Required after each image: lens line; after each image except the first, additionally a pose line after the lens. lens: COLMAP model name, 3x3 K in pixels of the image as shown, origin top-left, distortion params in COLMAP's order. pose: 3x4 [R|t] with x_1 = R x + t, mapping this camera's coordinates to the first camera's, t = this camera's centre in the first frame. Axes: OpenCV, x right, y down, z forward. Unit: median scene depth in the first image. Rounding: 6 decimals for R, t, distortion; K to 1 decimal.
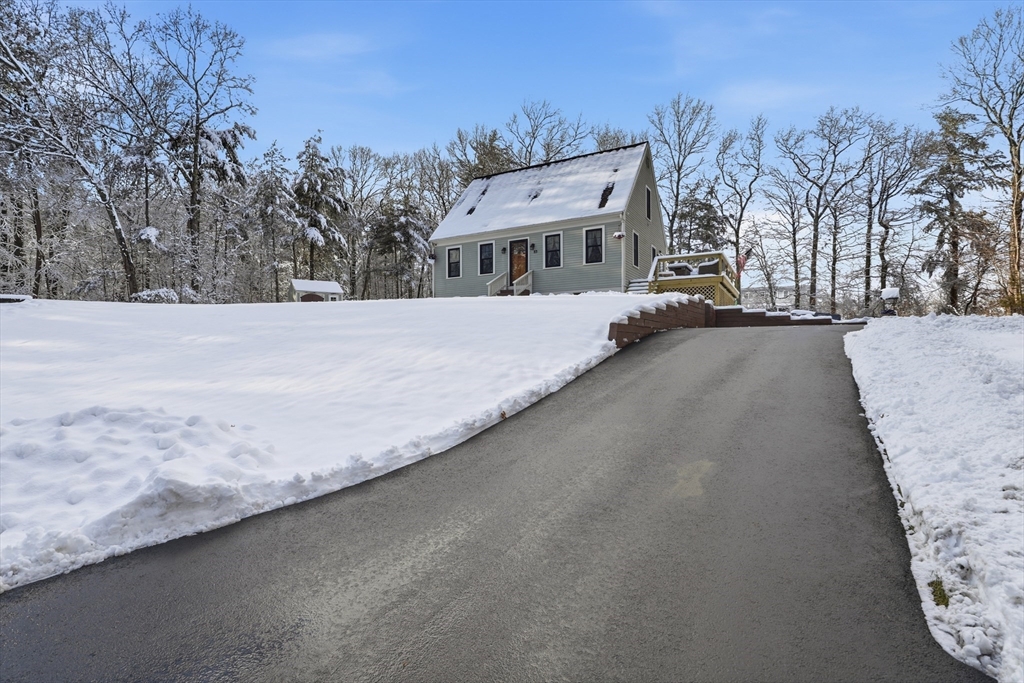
lens RADIAL K [[479.0, 0, 516.9], [0, 479.0, 349.0], [0, 0, 1]] dist [-0.025632, -0.000129]
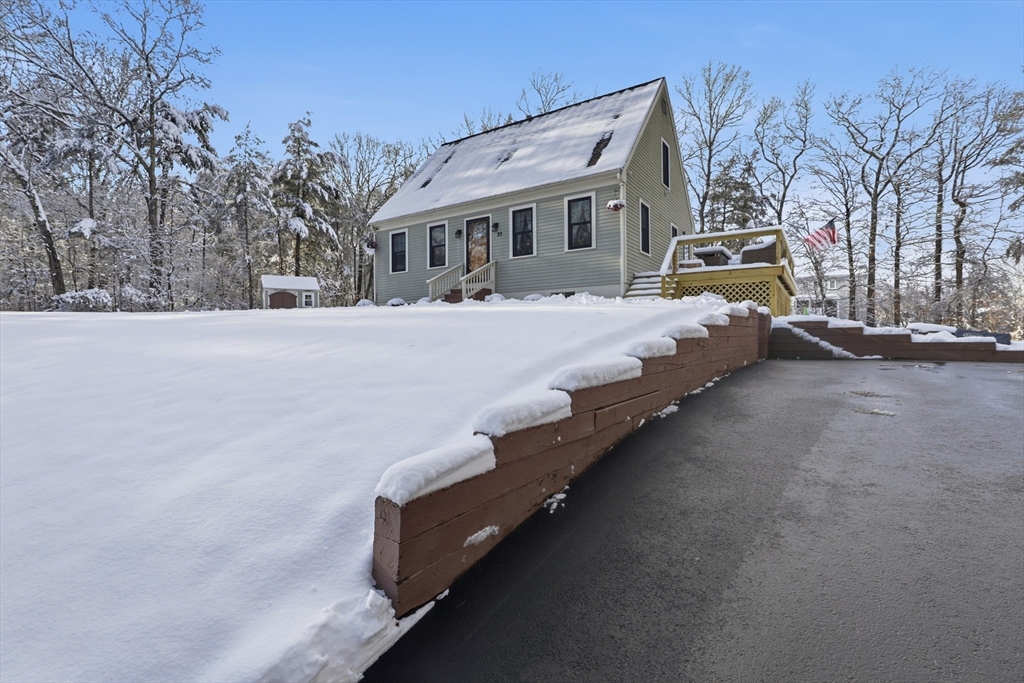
lens RADIAL K [[479.0, 0, 505.6], [0, 479.0, 337.1], [0, 0, 1]] dist [-0.025632, -0.000129]
pose [[0.996763, -0.001254, -0.080384, 0.041167], [0.000669, 0.999973, -0.007309, -0.019028], [0.080391, 0.007231, 0.996737, 0.120400]]
